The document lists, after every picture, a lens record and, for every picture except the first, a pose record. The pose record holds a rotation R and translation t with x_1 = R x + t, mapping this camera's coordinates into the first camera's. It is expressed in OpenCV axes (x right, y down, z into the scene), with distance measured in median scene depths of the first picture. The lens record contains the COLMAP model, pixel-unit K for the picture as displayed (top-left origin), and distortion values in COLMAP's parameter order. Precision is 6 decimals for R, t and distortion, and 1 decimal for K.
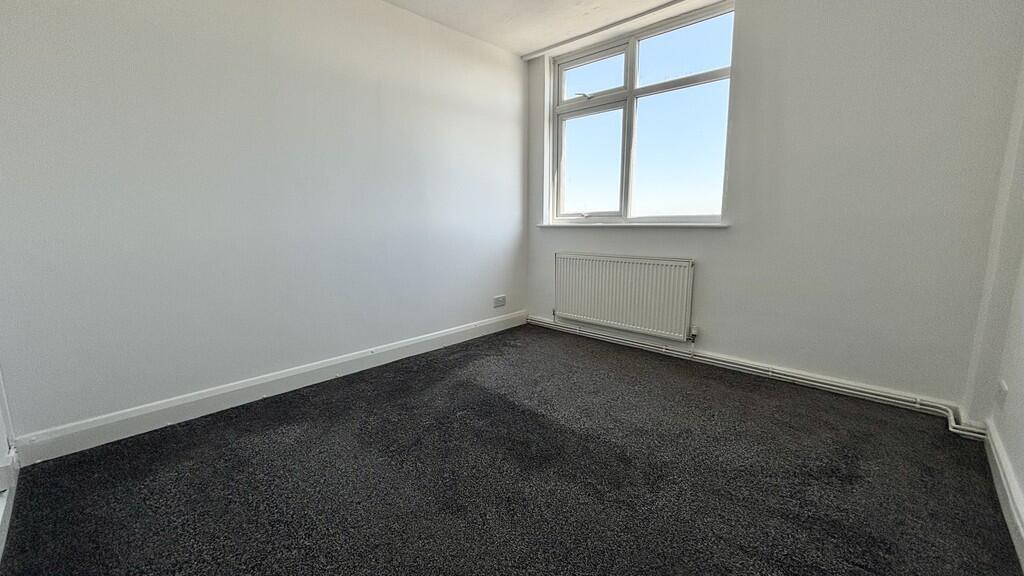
lens RADIAL K [[413.6, 0, 508.0], [0, 413.6, 288.6], [0, 0, 1]] dist [-0.000351, -0.000536]
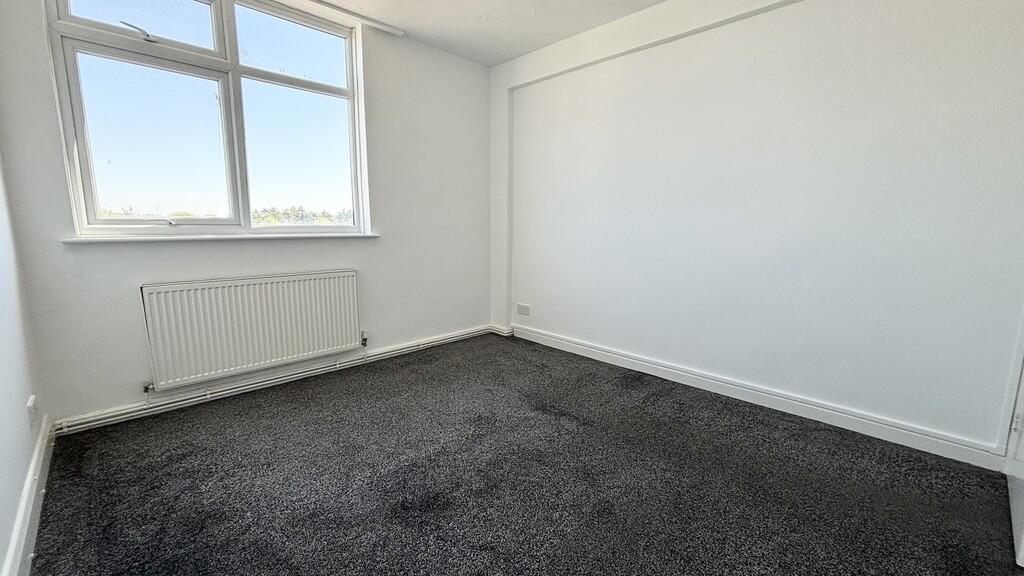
lens RADIAL K [[413.6, 0, 508.0], [0, 413.6, 288.6], [0, 0, 1]] dist [-0.000351, -0.000536]
pose [[0.016091, -0.148989, 0.988708, -0.521448], [0.157836, 0.976816, 0.144629, -0.099279], [-0.987334, 0.153727, 0.039234, 0.529766]]
